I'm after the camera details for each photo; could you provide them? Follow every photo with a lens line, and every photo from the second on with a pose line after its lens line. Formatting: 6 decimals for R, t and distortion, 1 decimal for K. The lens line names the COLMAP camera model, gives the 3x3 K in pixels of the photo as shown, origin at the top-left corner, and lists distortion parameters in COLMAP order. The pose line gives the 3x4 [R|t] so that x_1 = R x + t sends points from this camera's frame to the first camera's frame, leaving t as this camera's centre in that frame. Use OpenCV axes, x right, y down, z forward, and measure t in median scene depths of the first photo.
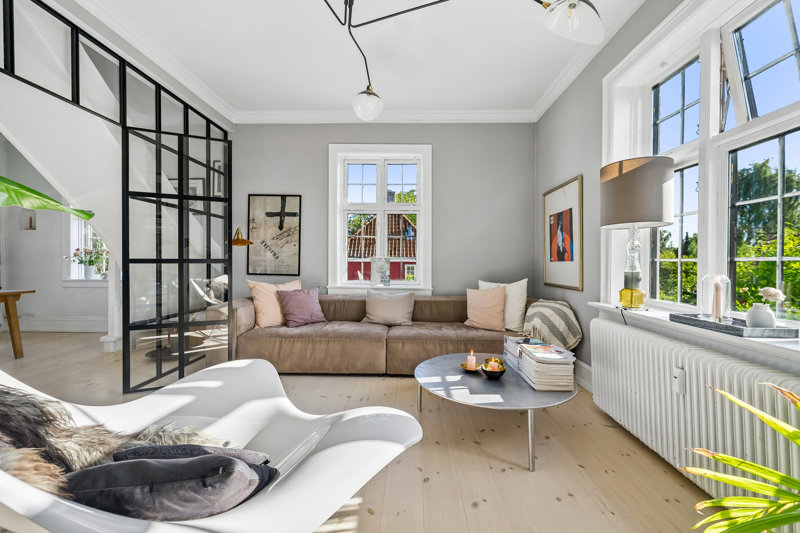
lens RADIAL K [[324.8, 0, 400.0], [0, 324.8, 266.5], [0, 0, 1]] dist [-0.002445, -0.000135]
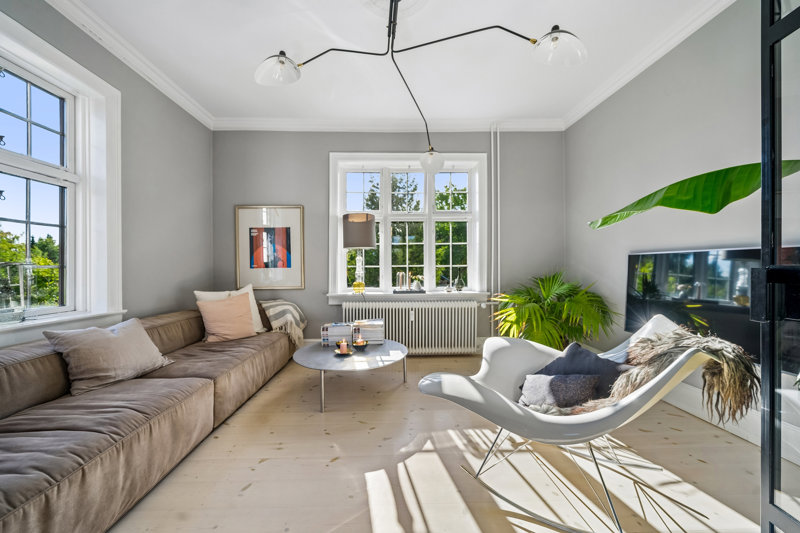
lens RADIAL K [[298.8, 0, 400.0], [0, 298.8, 266.5], [0, 0, 1]] dist [-0.013141, 0.000130]
pose [[-0.076836, 0.002195, 0.997041, -0.821473], [0.022084, 0.999756, -0.000499, -0.011934], [-0.996799, 0.021981, -0.076866, 0.744273]]
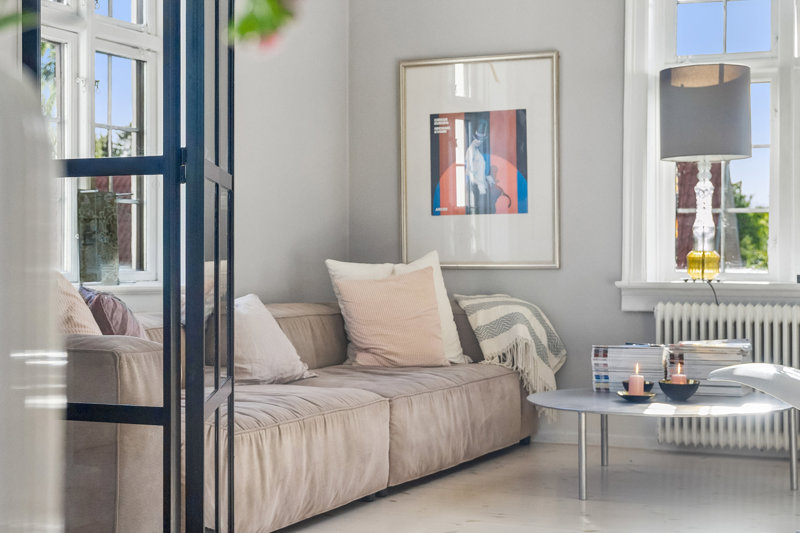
lens RADIAL K [[1432.8, 0, 400.0], [0, 1432.8, 266.5], [0, 0, 1]] dist [0.009496, 0.032444]
pose [[0.366653, -0.003341, 0.930352, -1.884713], [0.015518, 0.999876, -0.002525, 0.080770], [-0.930228, 0.015363, 0.366659, 0.412989]]
